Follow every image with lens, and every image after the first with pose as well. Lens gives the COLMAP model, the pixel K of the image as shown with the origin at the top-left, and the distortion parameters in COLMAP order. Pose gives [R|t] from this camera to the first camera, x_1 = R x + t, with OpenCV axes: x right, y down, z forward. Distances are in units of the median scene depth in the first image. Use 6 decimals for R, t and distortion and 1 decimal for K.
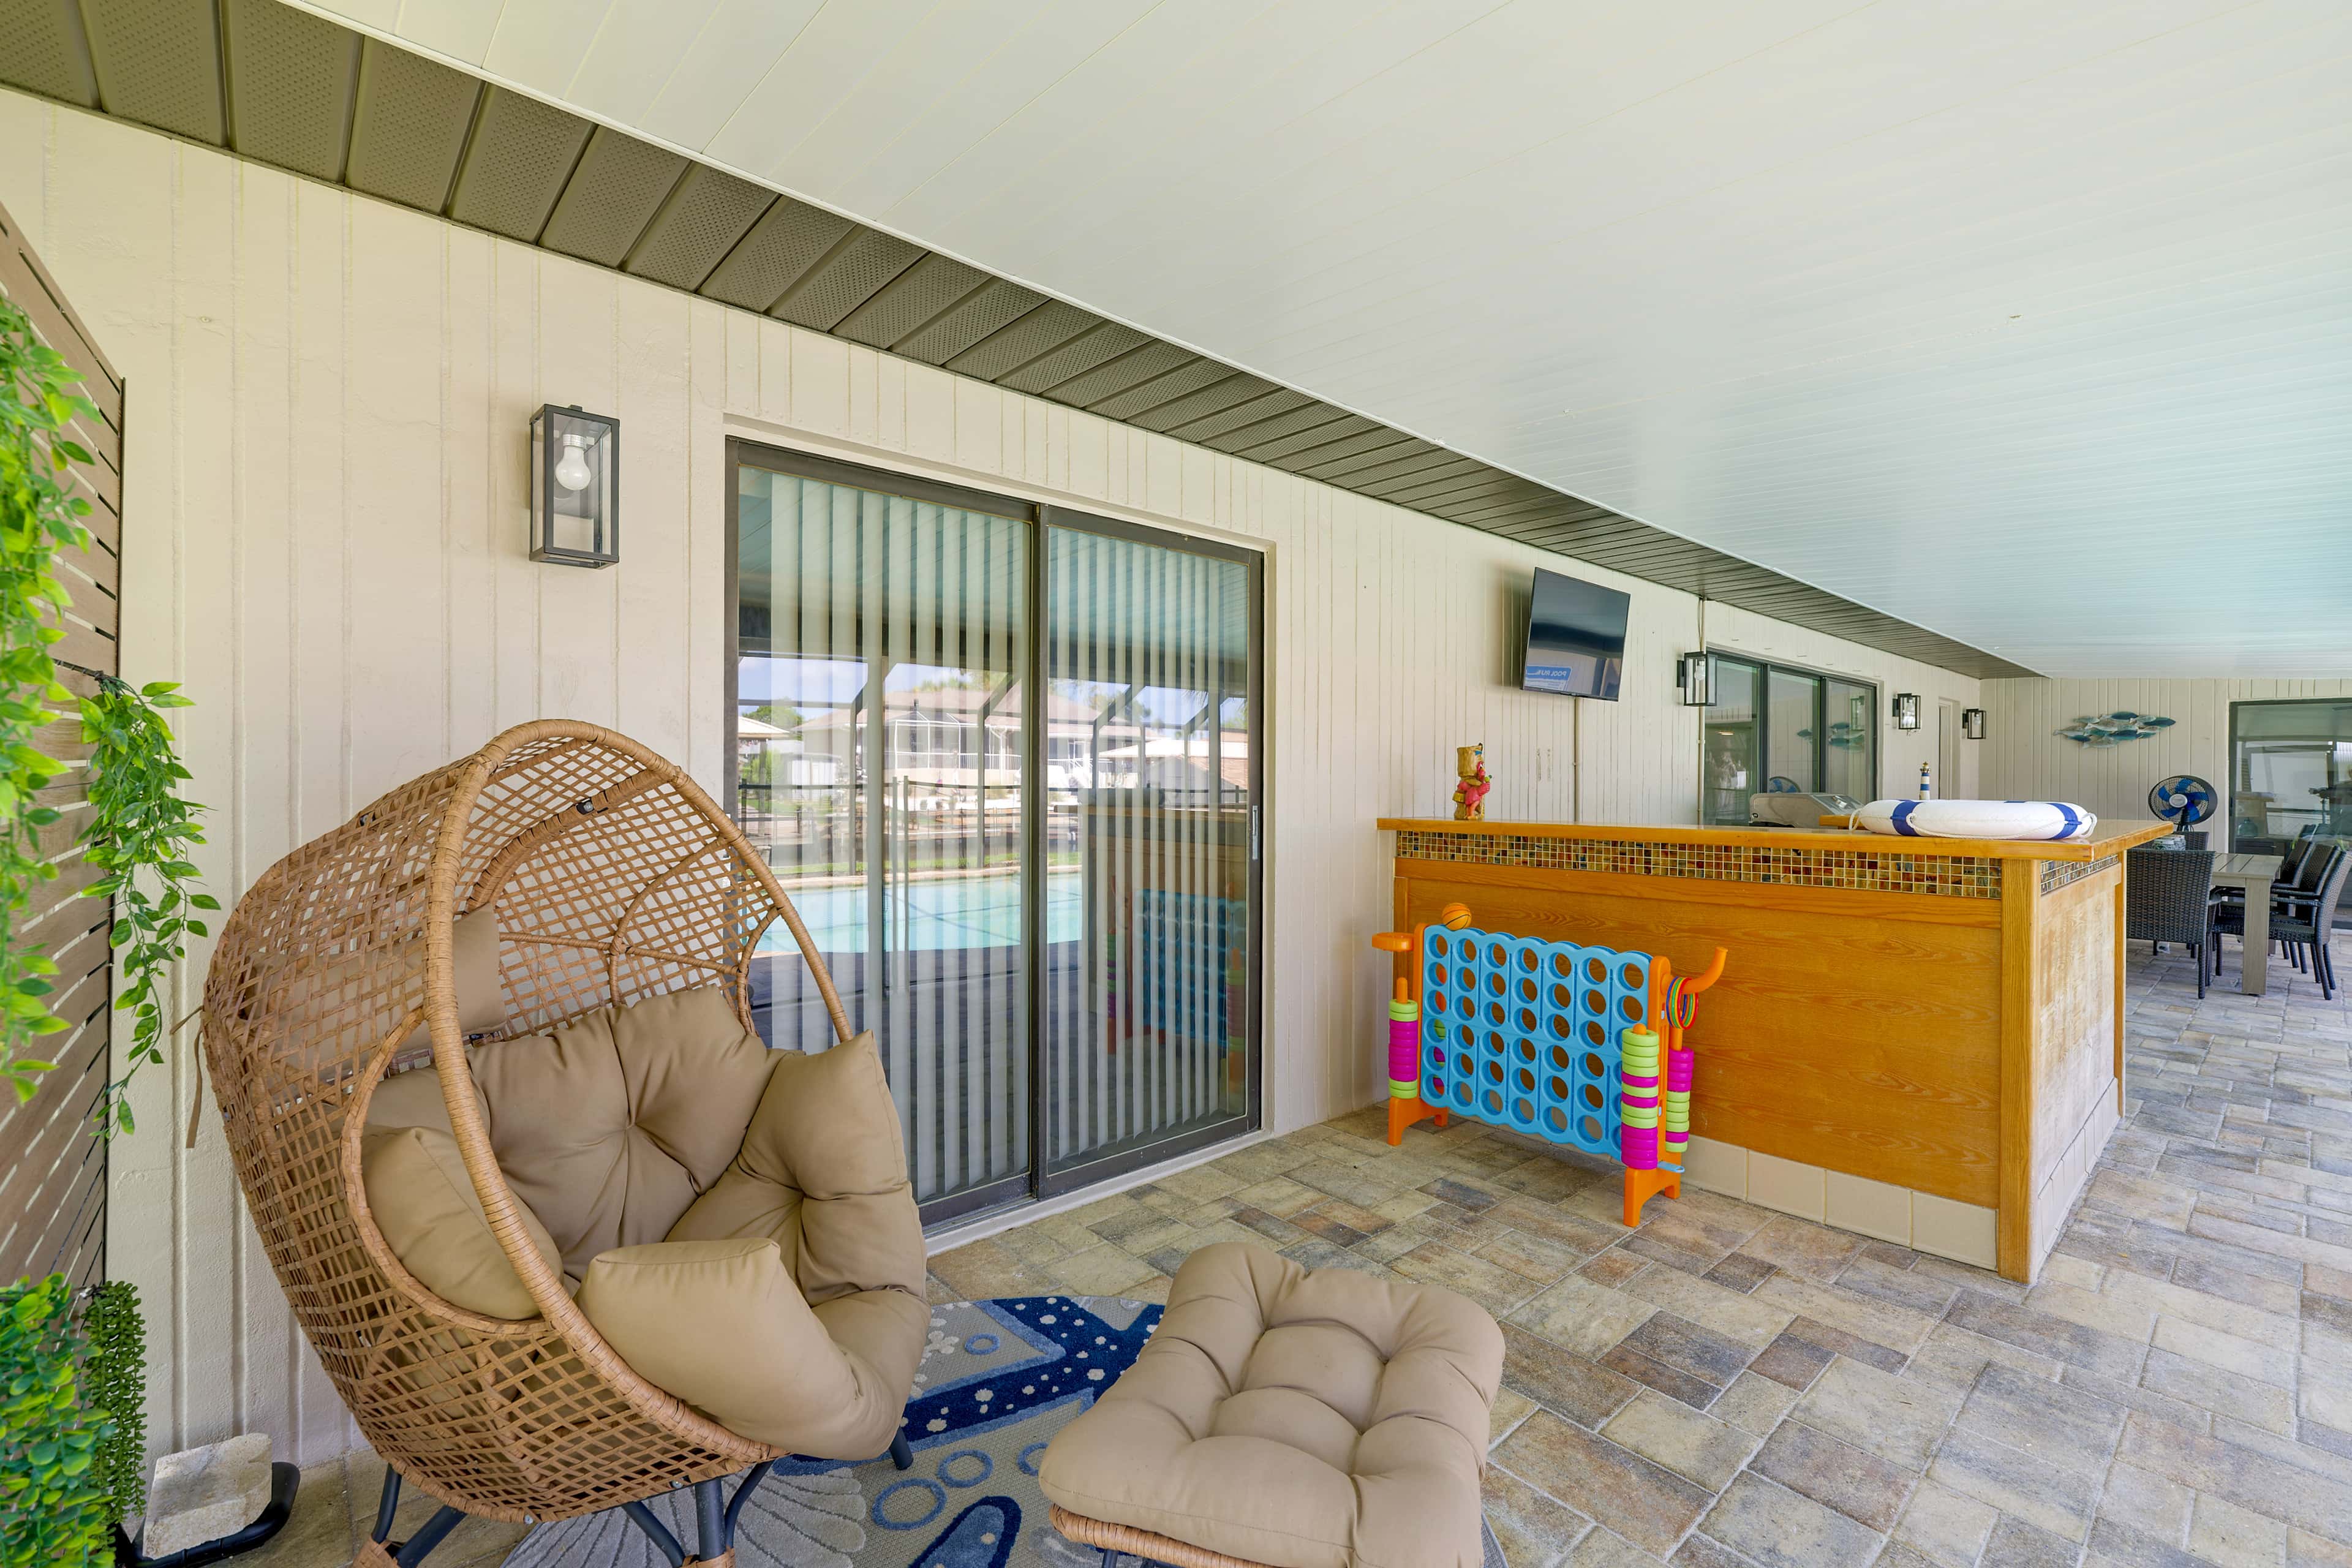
lens RADIAL K [[1019.5, 0, 1175.7], [0, 1019.5, 773.4], [0, 0, 1]] dist [0.003240, -0.000055]
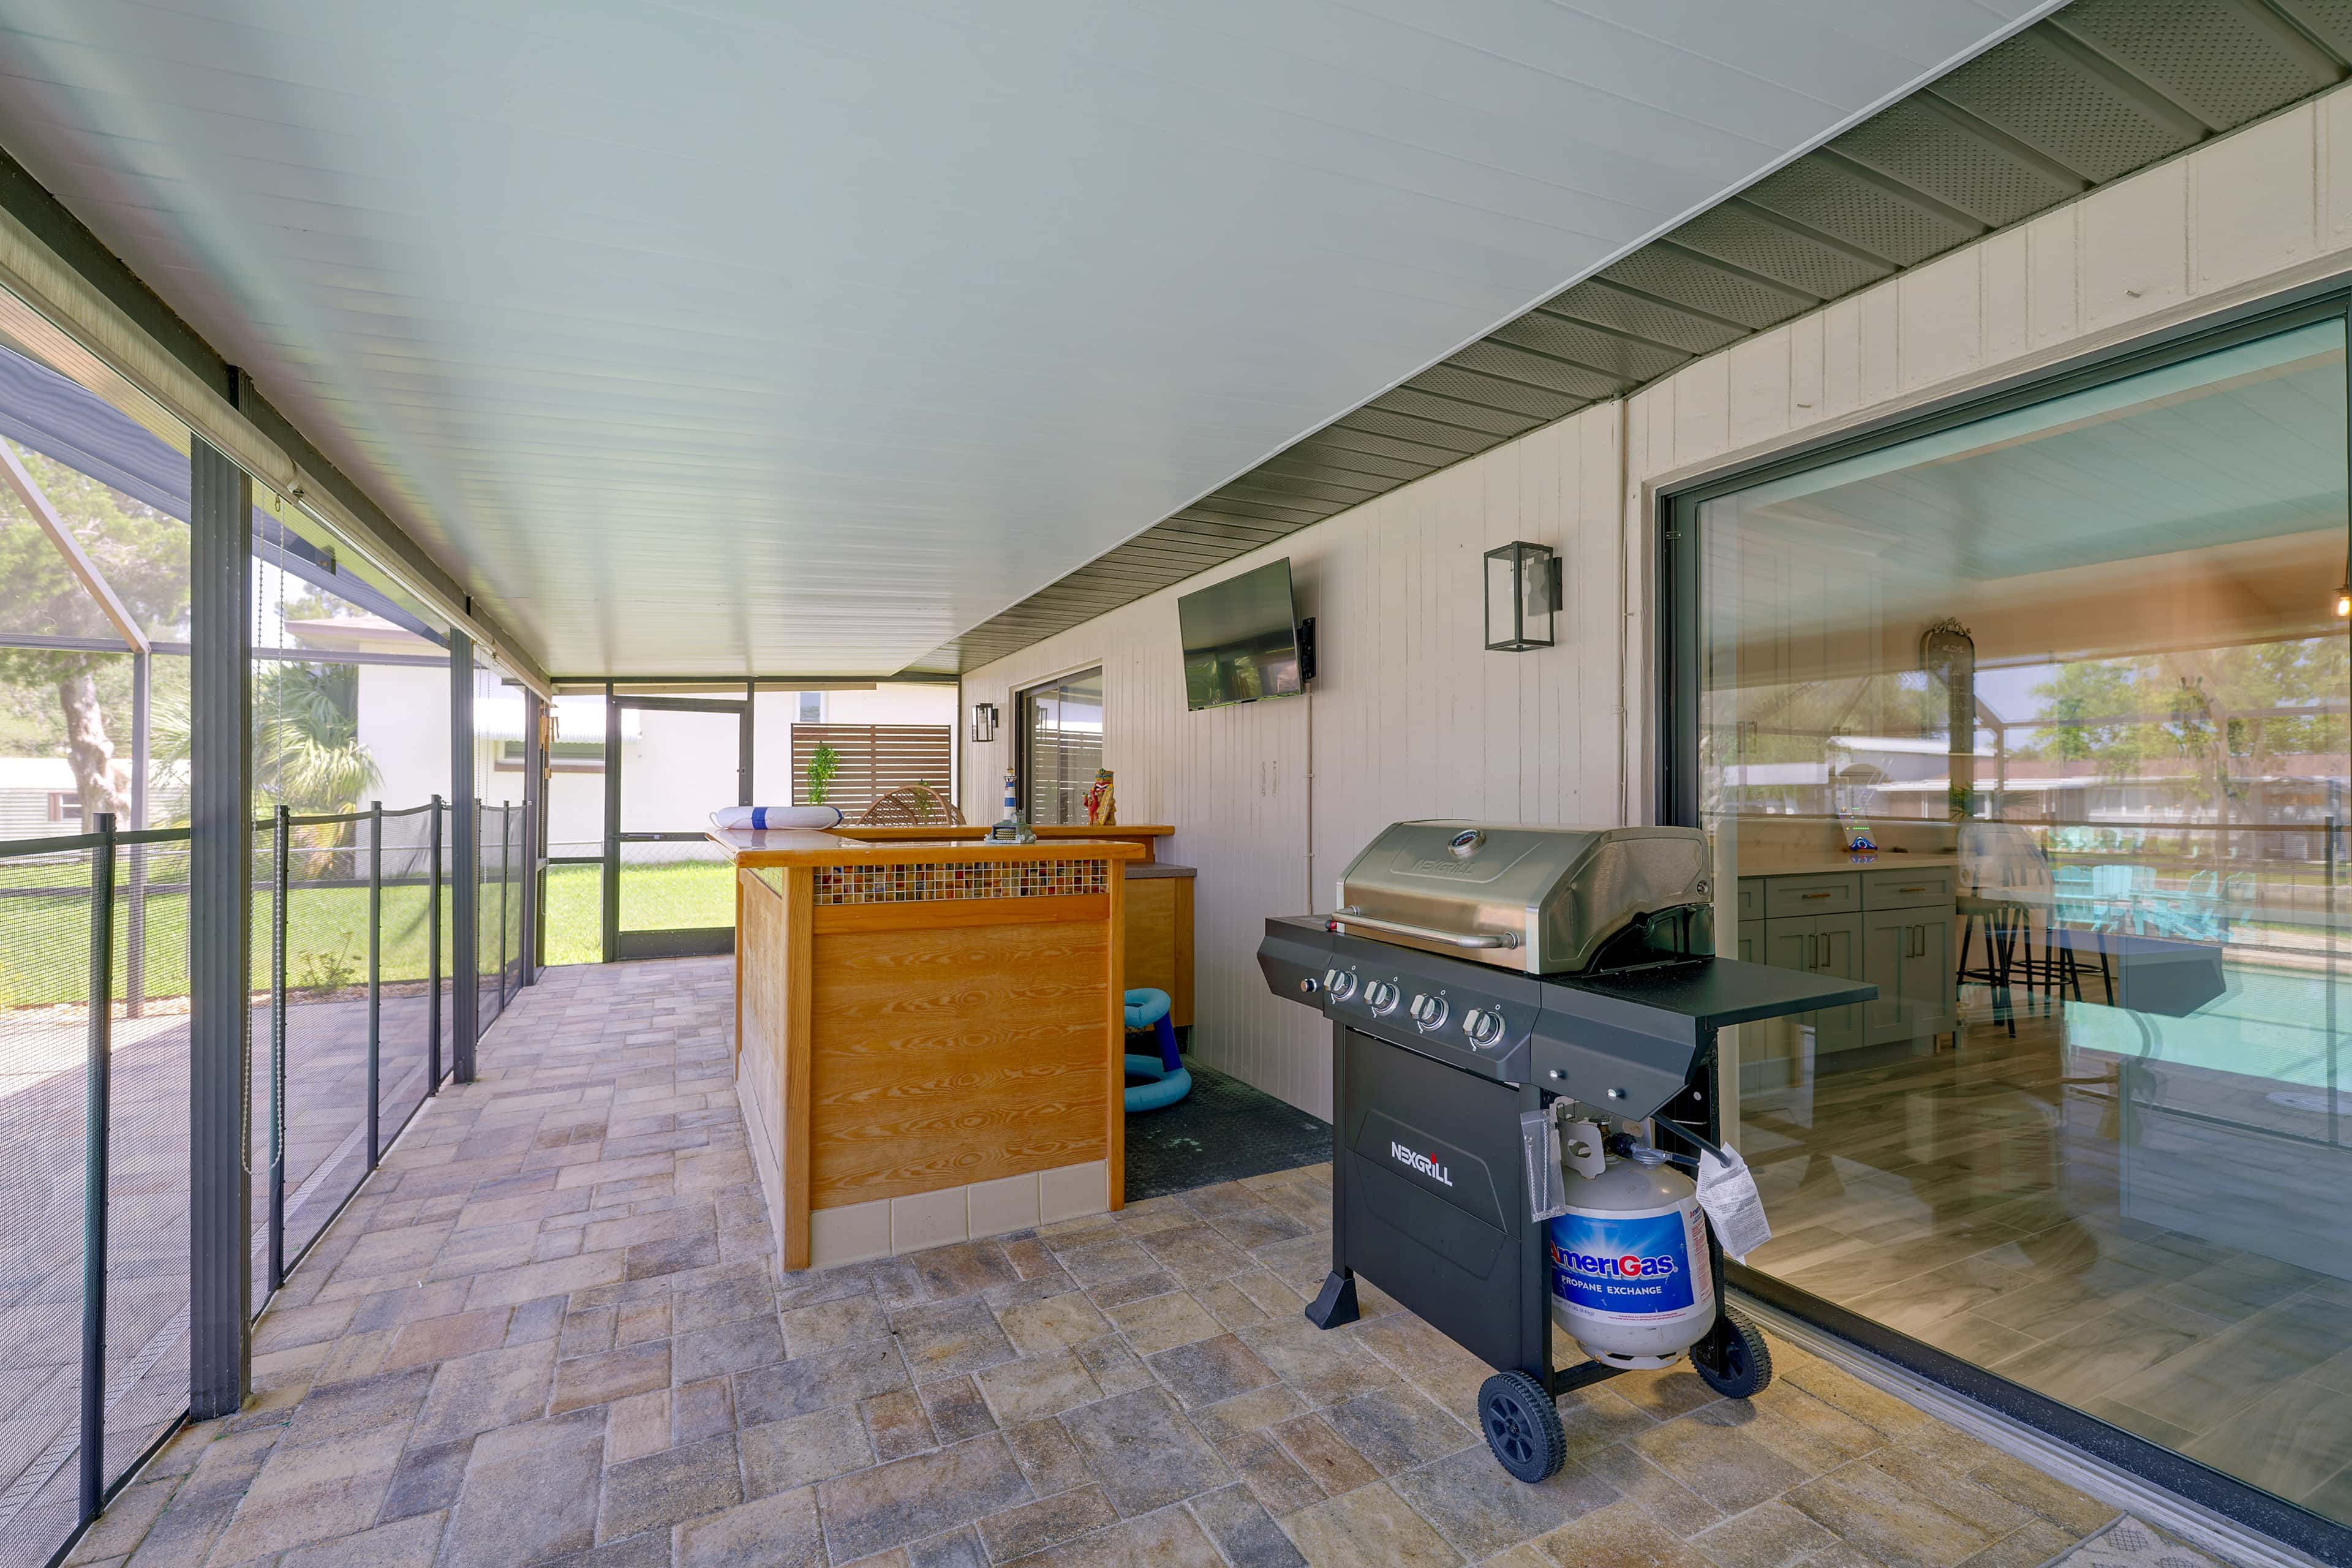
lens RADIAL K [[1019.5, 0, 1186.4], [0, 1019.5, 785.5], [0, 0, 1]] dist [0.003240, -0.000055]
pose [[-0.261505, -0.011719, -0.965131, 1.817313], [-0.001602, 0.999930, -0.011707, 0.029968], [0.965201, -0.001515, -0.261505, 1.727609]]
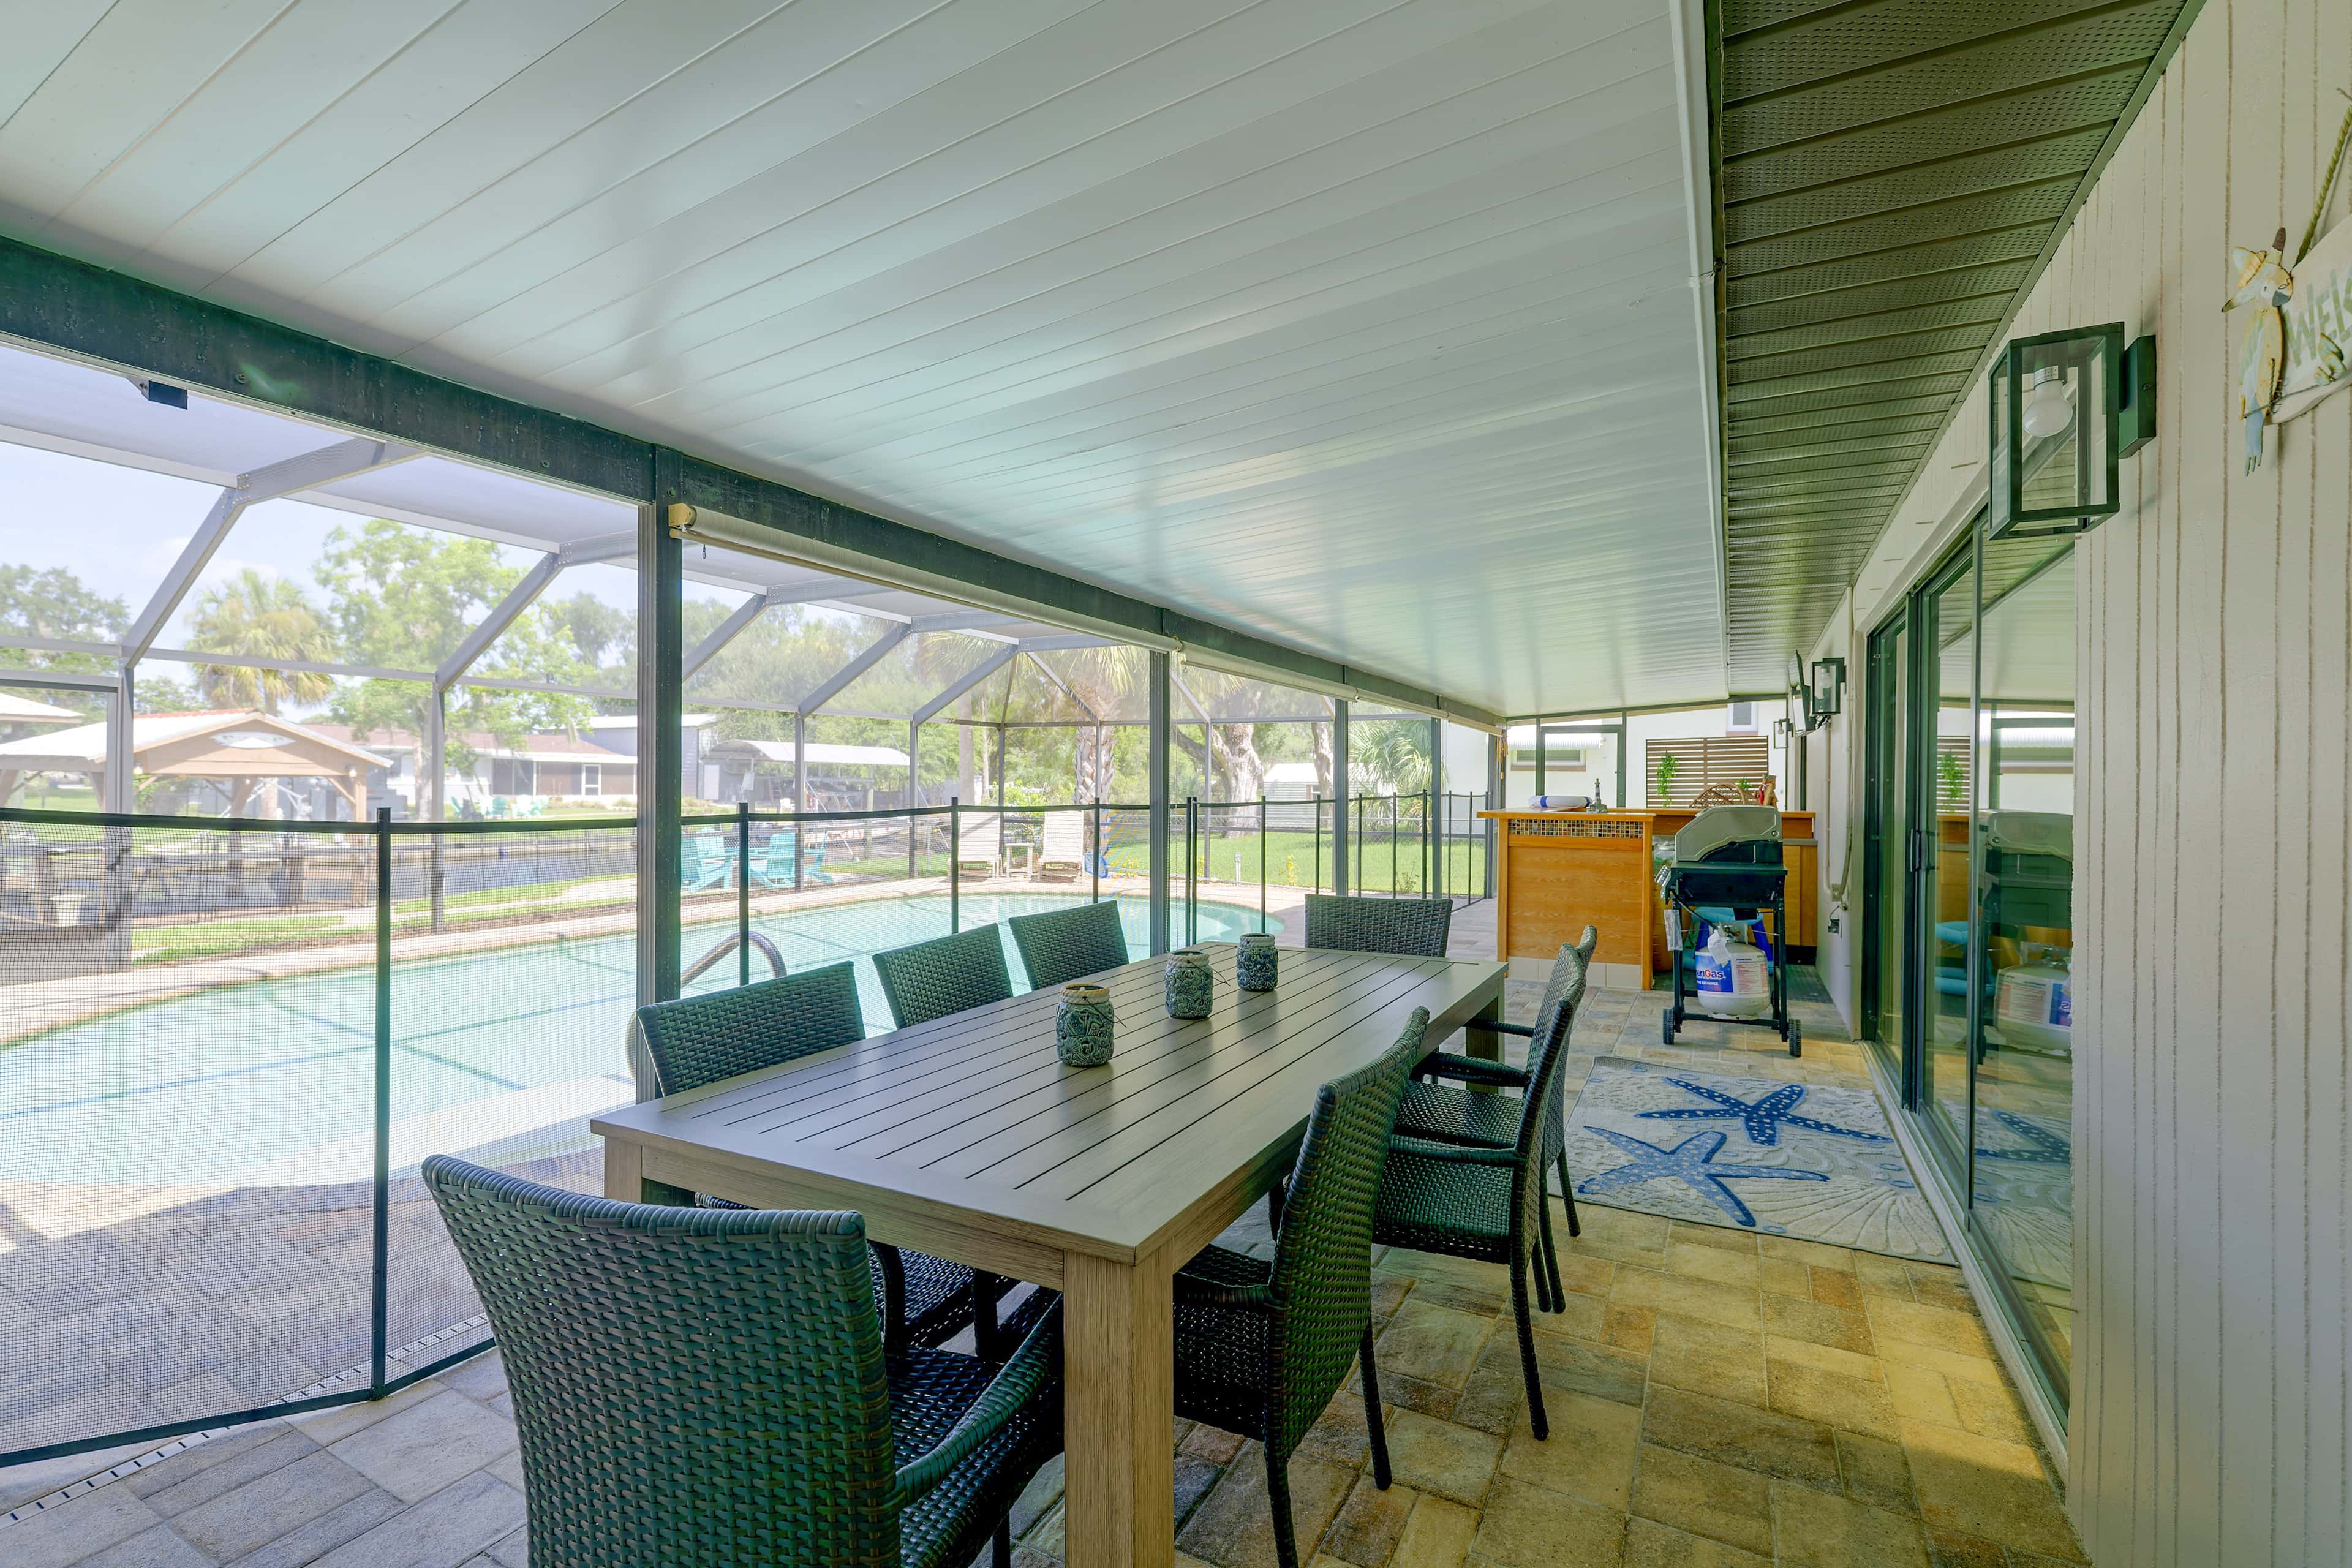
lens RADIAL K [[1019.5, 0, 1196.8], [0, 1019.5, 783.9], [0, 0, 1]] dist [0.003240, -0.000055]
pose [[-0.935993, -0.005580, -0.351975, 2.364945], [-0.005885, 0.999983, -0.000205, 0.019322], [0.351970, 0.001879, -0.936009, 2.823722]]
